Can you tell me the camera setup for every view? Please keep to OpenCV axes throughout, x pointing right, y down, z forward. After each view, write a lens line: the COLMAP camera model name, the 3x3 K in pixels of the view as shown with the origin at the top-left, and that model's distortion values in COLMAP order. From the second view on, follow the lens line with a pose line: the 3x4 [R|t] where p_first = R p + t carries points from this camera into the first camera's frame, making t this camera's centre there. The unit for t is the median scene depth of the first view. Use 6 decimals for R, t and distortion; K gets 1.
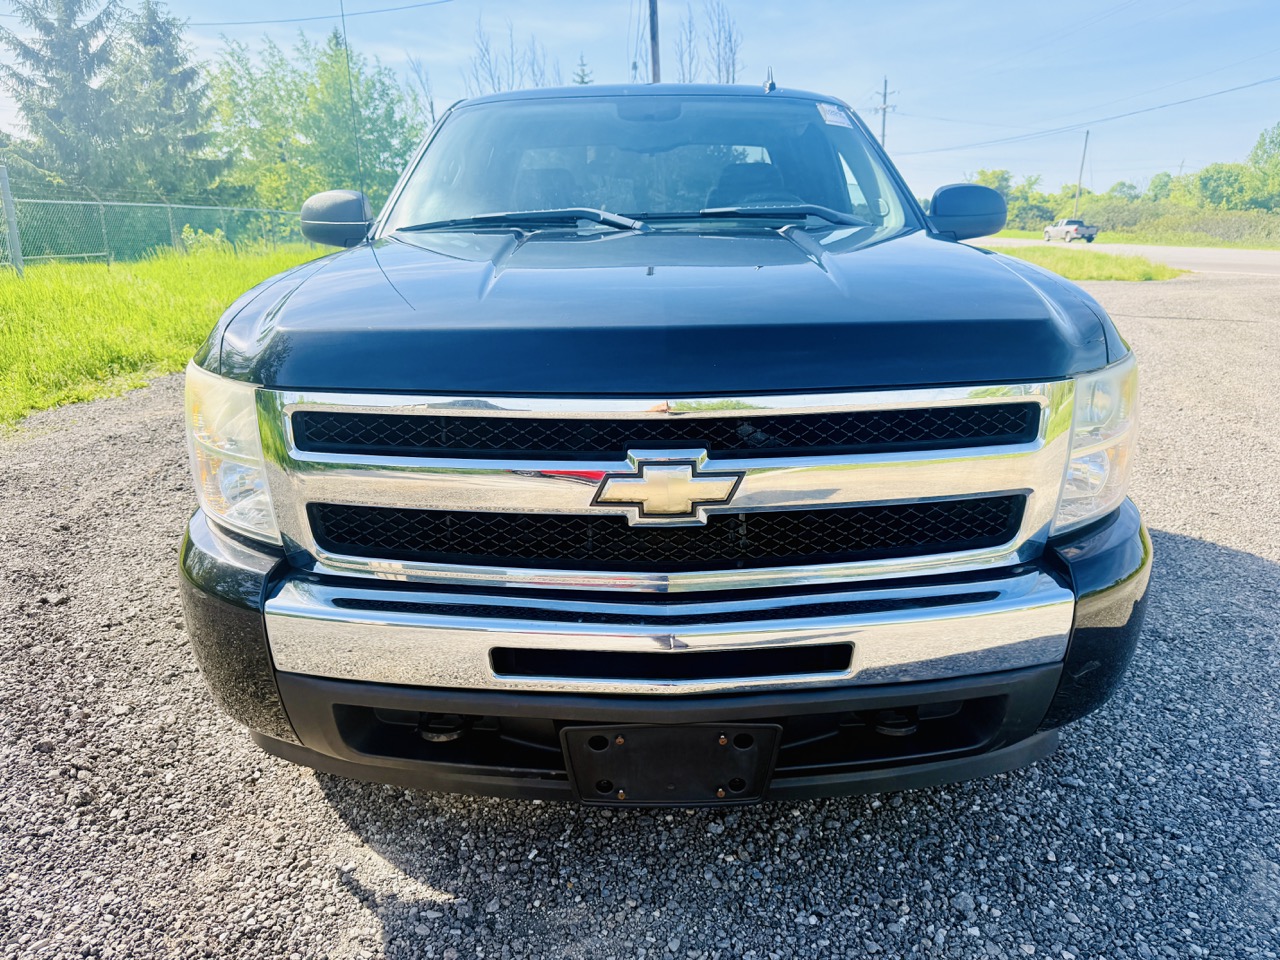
lens RADIAL K [[948.7, 0, 633.1], [0, 948.7, 475.4], [0, 0, 1]] dist [0.007350, -0.012714]
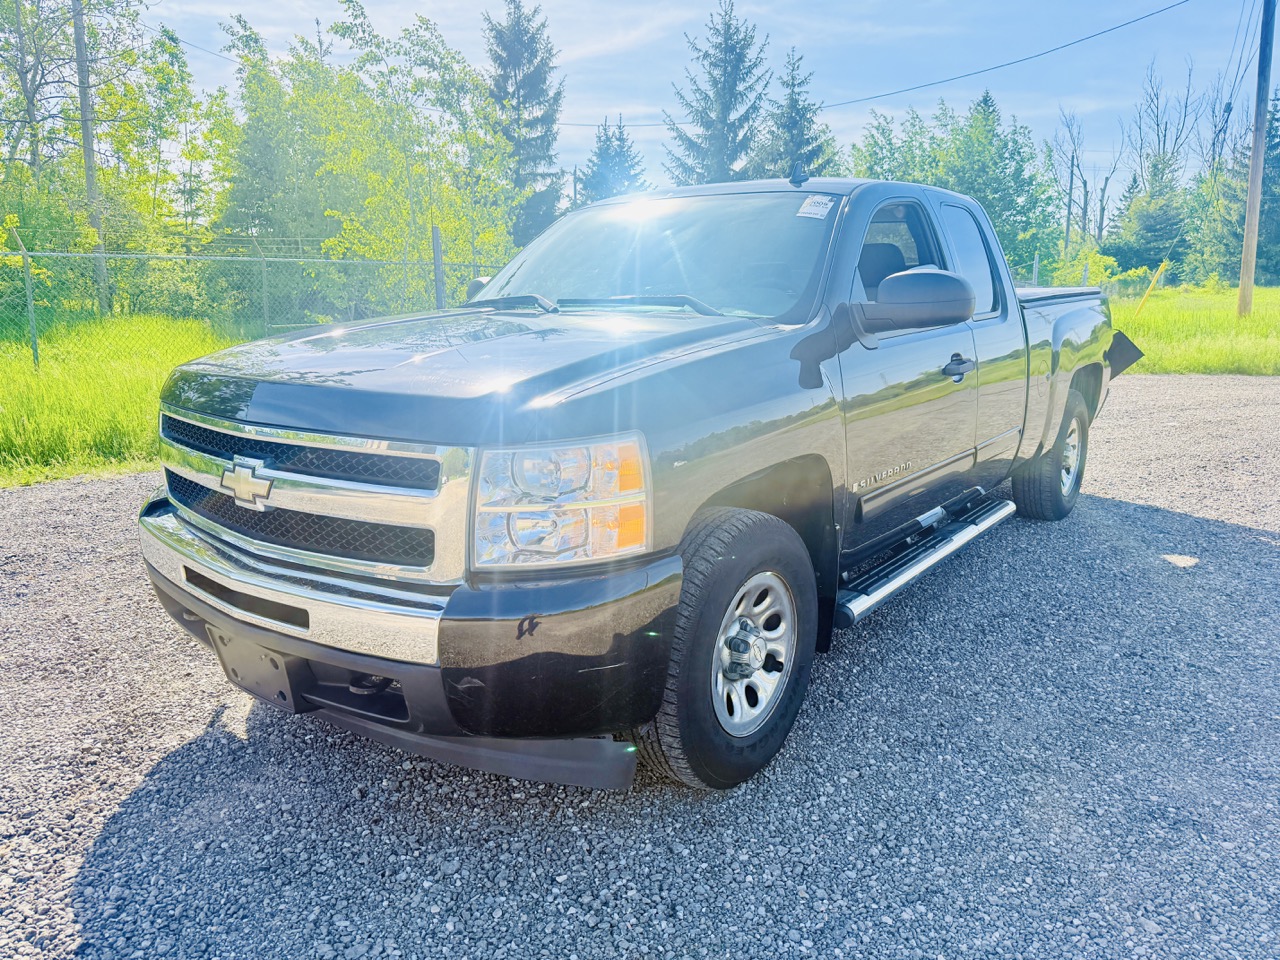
lens RADIAL K [[948.7, 0, 633.1], [0, 948.7, 475.4], [0, 0, 1]] dist [0.007350, -0.012714]
pose [[0.771966, 0.134258, -0.621324, 0.123966], [-0.167500, 0.985860, 0.004918, -0.009325], [0.613199, 0.100275, 0.783538, 0.014090]]
